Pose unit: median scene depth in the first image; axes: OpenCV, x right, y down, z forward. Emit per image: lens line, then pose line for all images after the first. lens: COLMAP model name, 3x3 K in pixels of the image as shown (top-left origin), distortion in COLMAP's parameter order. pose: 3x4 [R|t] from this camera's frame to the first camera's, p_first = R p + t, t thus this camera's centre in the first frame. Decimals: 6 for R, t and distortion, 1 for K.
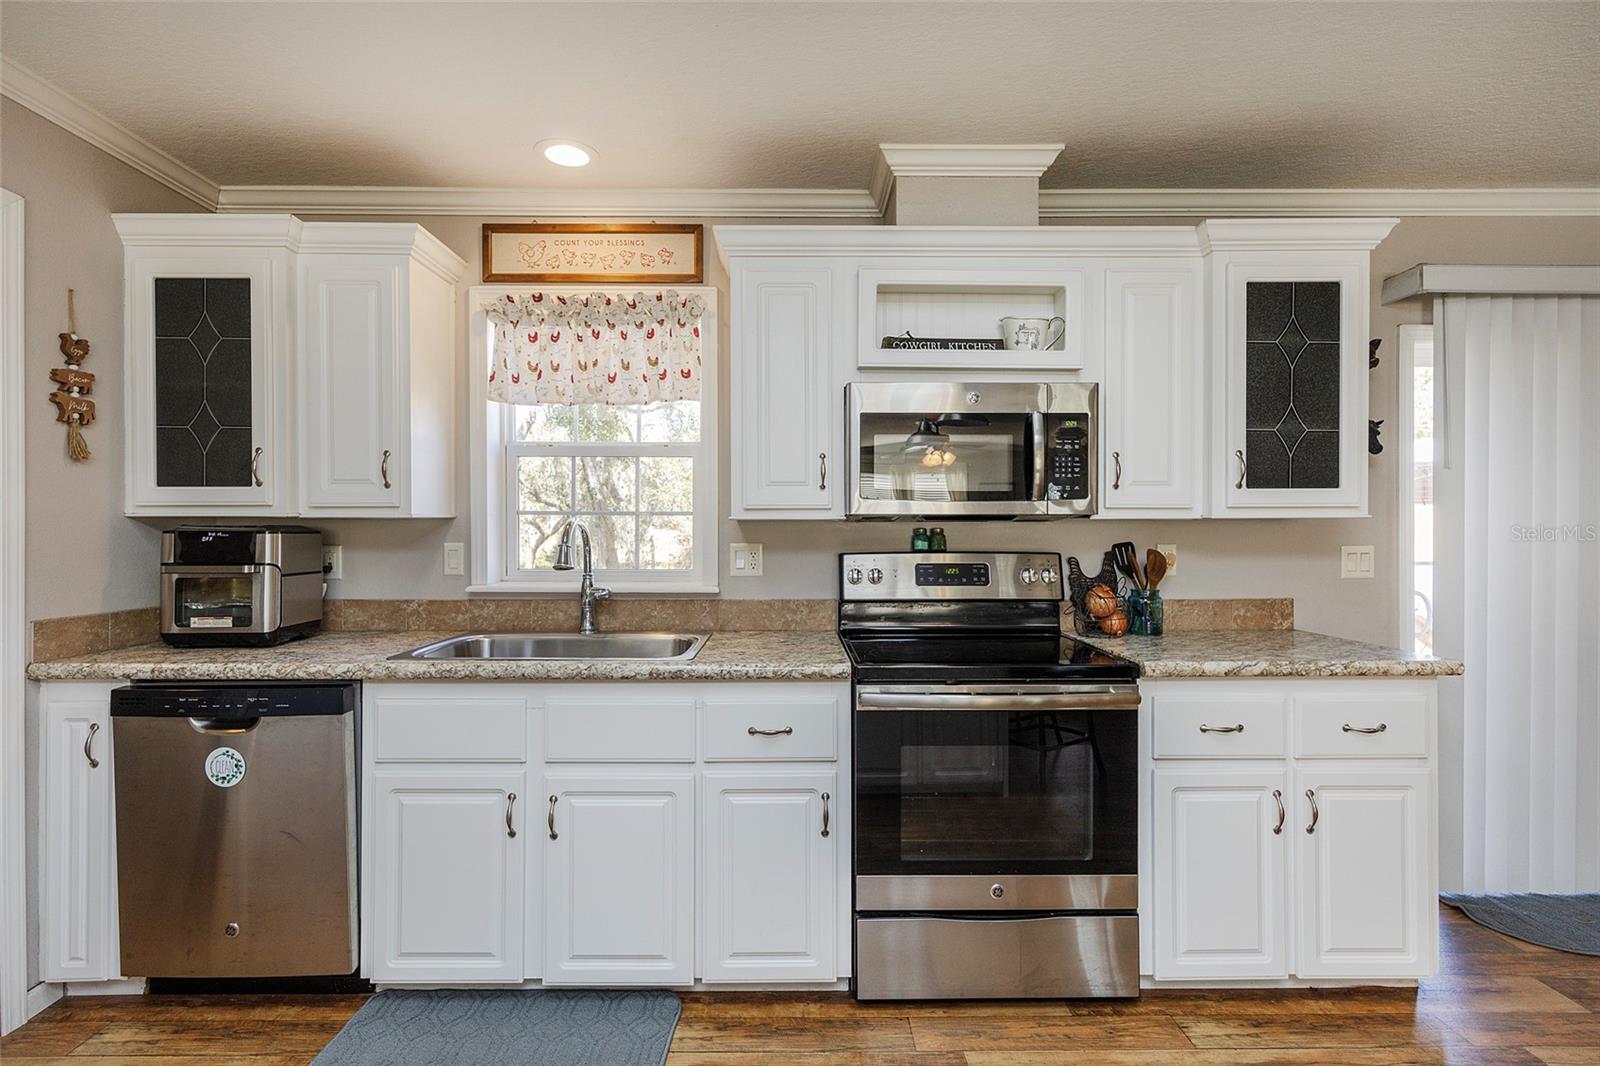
lens RADIAL K [[751.0, 0, 801.9], [0, 751.0, 522.9], [0, 0, 1]] dist [0.004661, -0.001743]
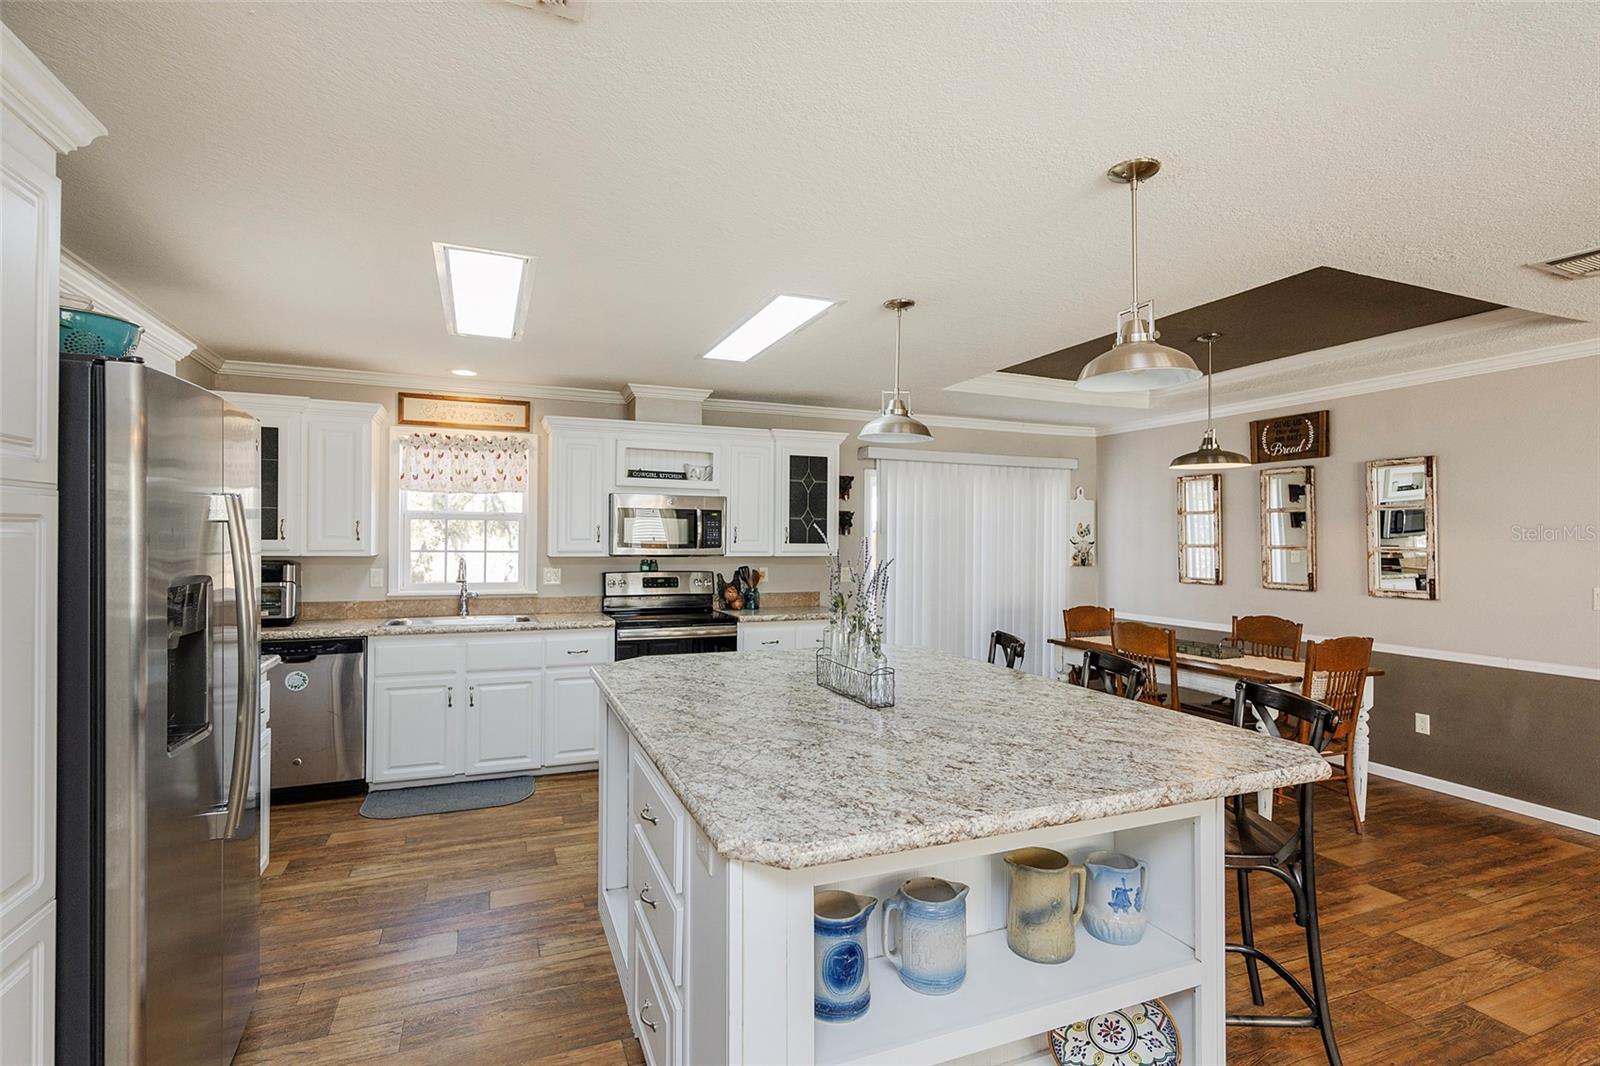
lens RADIAL K [[751.0, 0, 809.0], [0, 751.0, 537.8], [0, 0, 1]] dist [0.004661, -0.001743]
pose [[0.927368, 0.008102, 0.374062, -0.208262], [-0.007744, 0.999967, -0.002459, -0.056625], [-0.374070, -0.000616, 0.927400, -1.146927]]
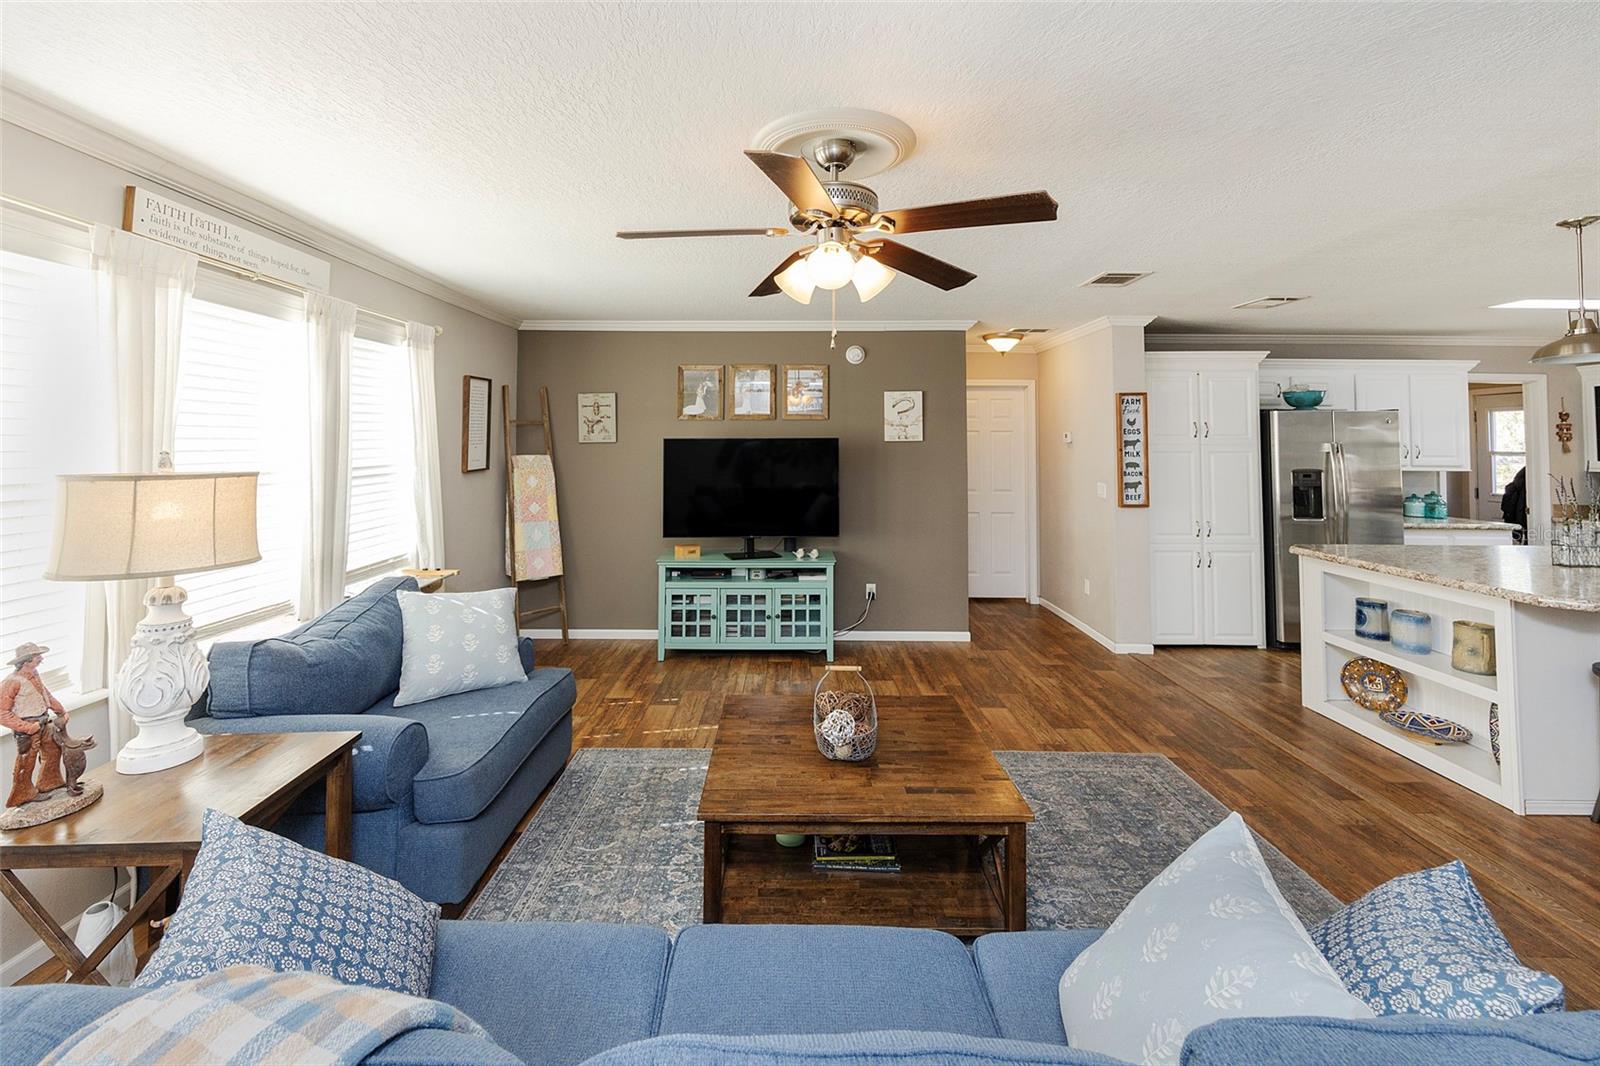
lens RADIAL K [[669.0, 0, 783.5], [0, 669.0, 419.5], [0, 0, 1]] dist [0.001423, -0.000283]
pose [[-0.041226, -0.038727, -0.998399, 1.672050], [-0.010227, 0.999213, -0.038337, -0.073239], [0.999097, 0.008630, -0.041590, -1.826191]]
